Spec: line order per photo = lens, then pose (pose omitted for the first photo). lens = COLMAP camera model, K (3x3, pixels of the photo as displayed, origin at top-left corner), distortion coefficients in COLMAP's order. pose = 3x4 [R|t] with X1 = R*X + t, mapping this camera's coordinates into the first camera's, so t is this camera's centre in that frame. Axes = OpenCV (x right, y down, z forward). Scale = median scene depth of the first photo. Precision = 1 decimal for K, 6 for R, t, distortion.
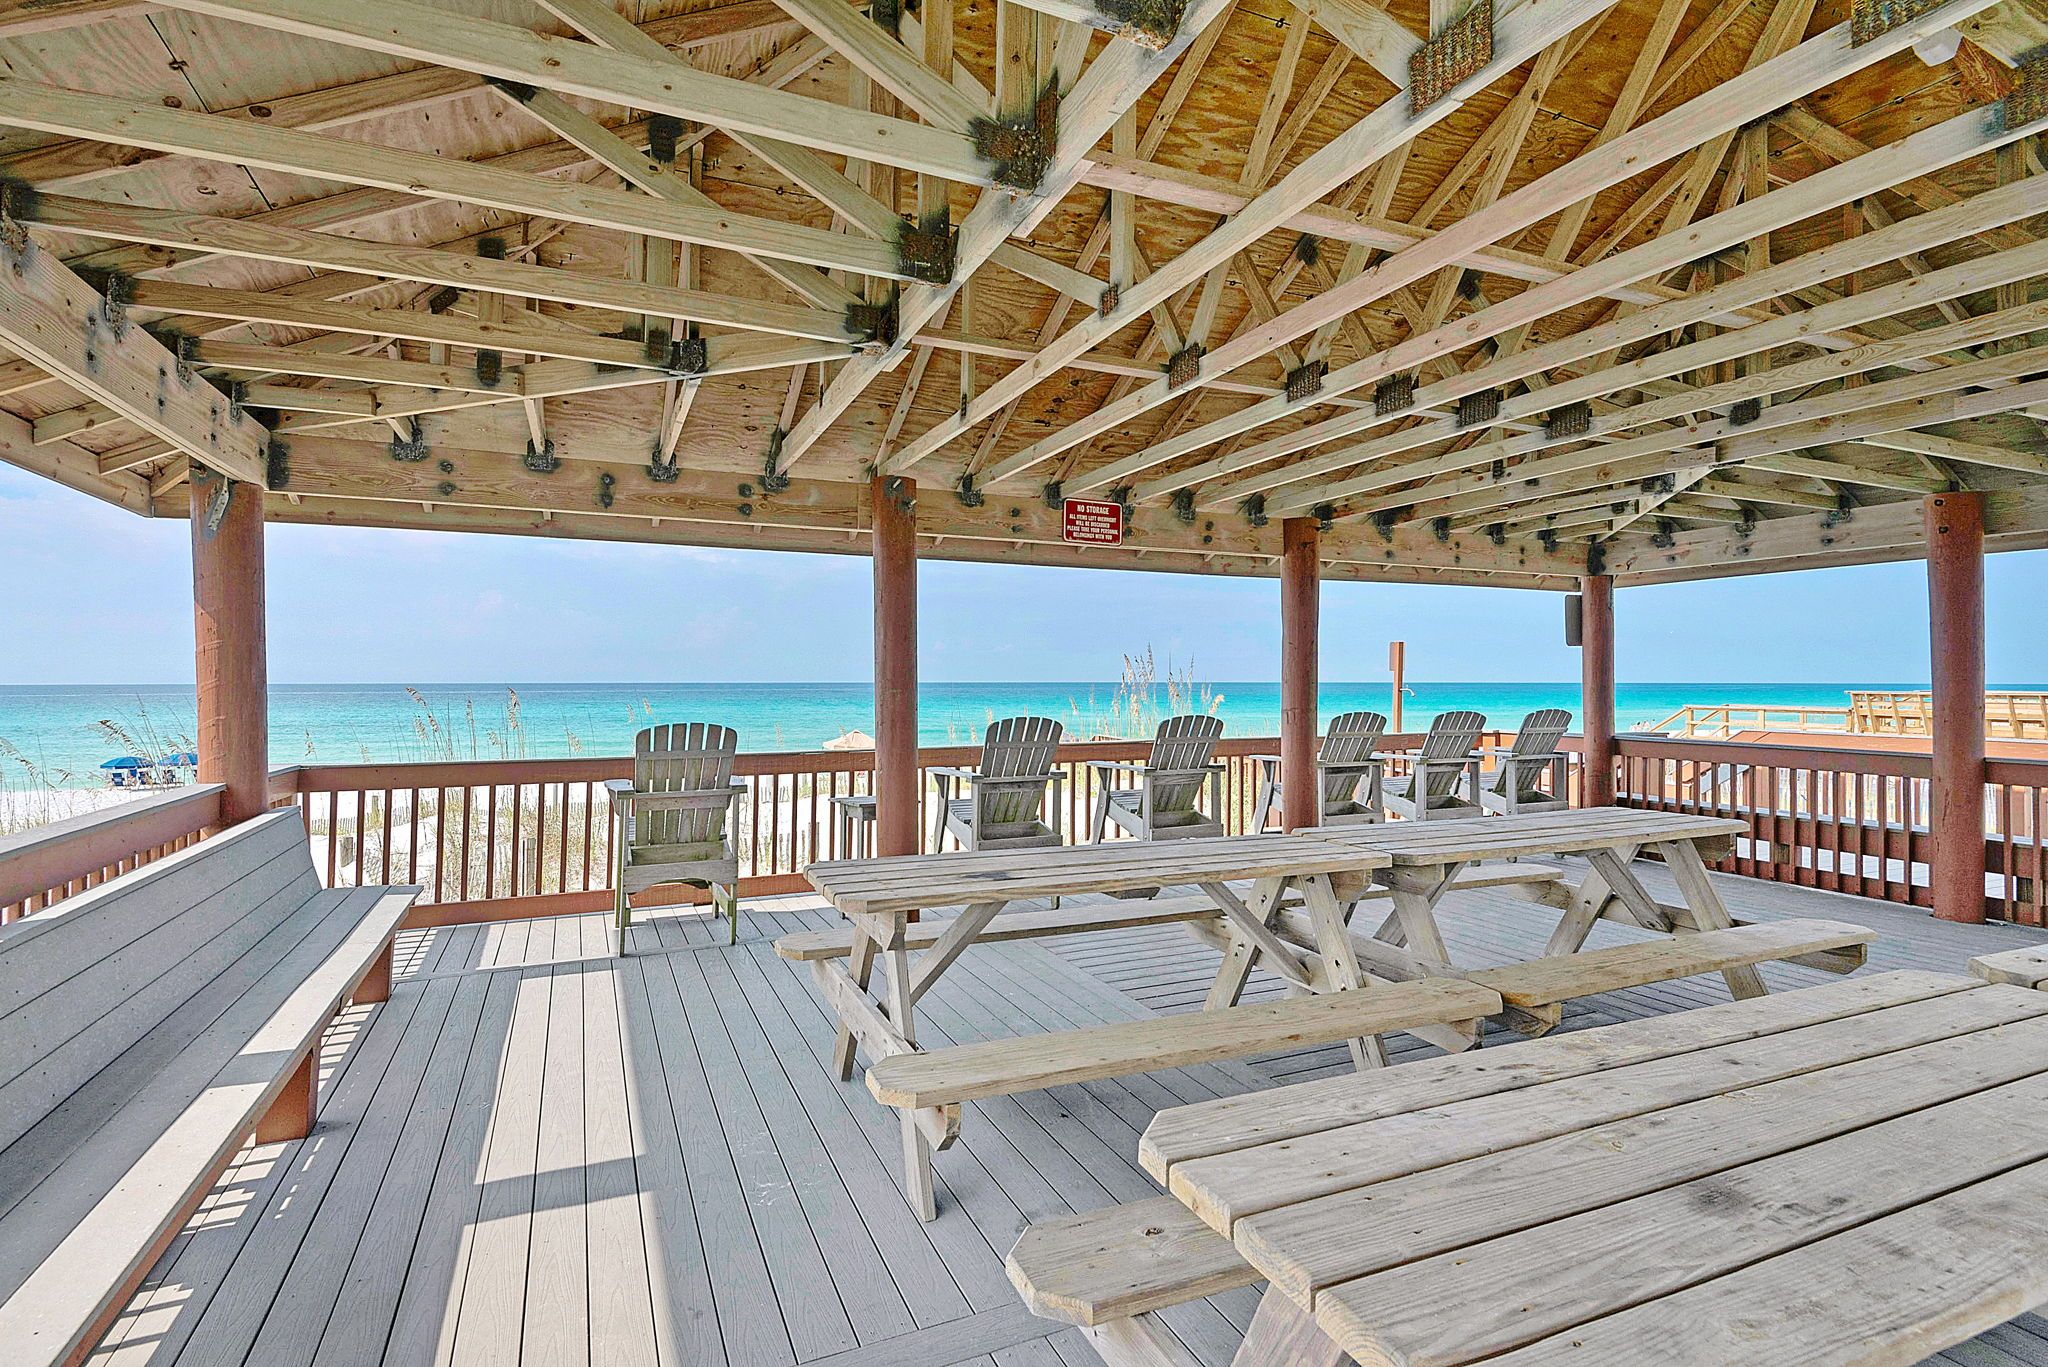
lens RADIAL K [[1014.1, 0, 1025.8], [0, 1014.1, 691.5], [0, 0, 1]] dist [-0.002475, -0.001786]
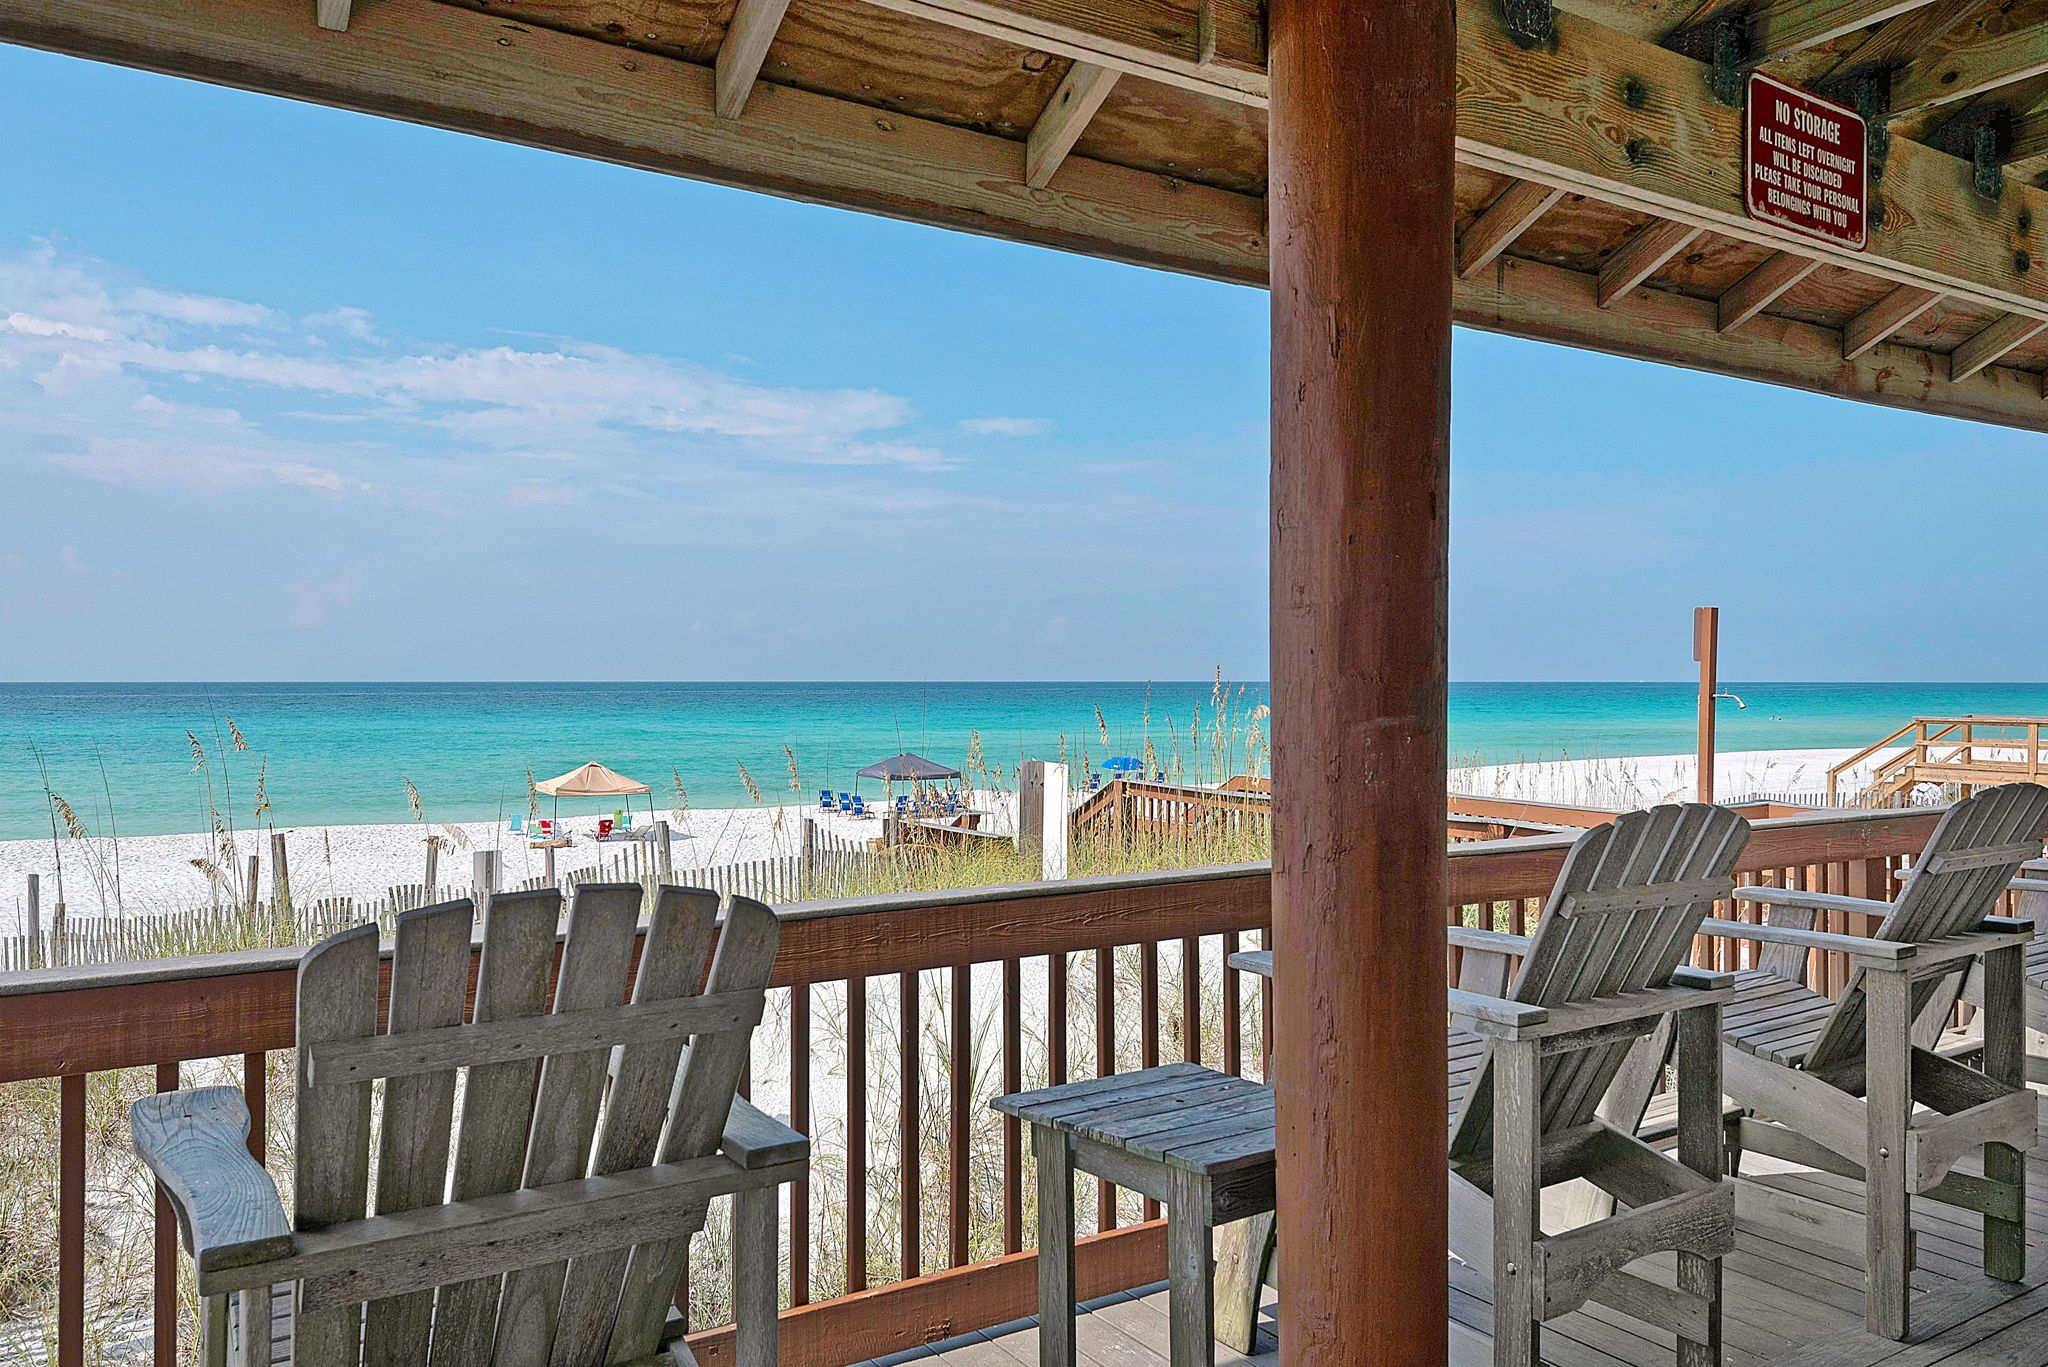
lens RADIAL K [[1476.9, 0, 1019.1], [0, 1476.9, 749.2], [0, 0, 1]] dist [-0.003590, -0.003086]
pose [[0.991040, -0.010313, 0.133169, -0.234750], [0.005797, 0.999396, 0.034254, -0.005872], [-0.133442, -0.033175, 0.990501, 0.586863]]
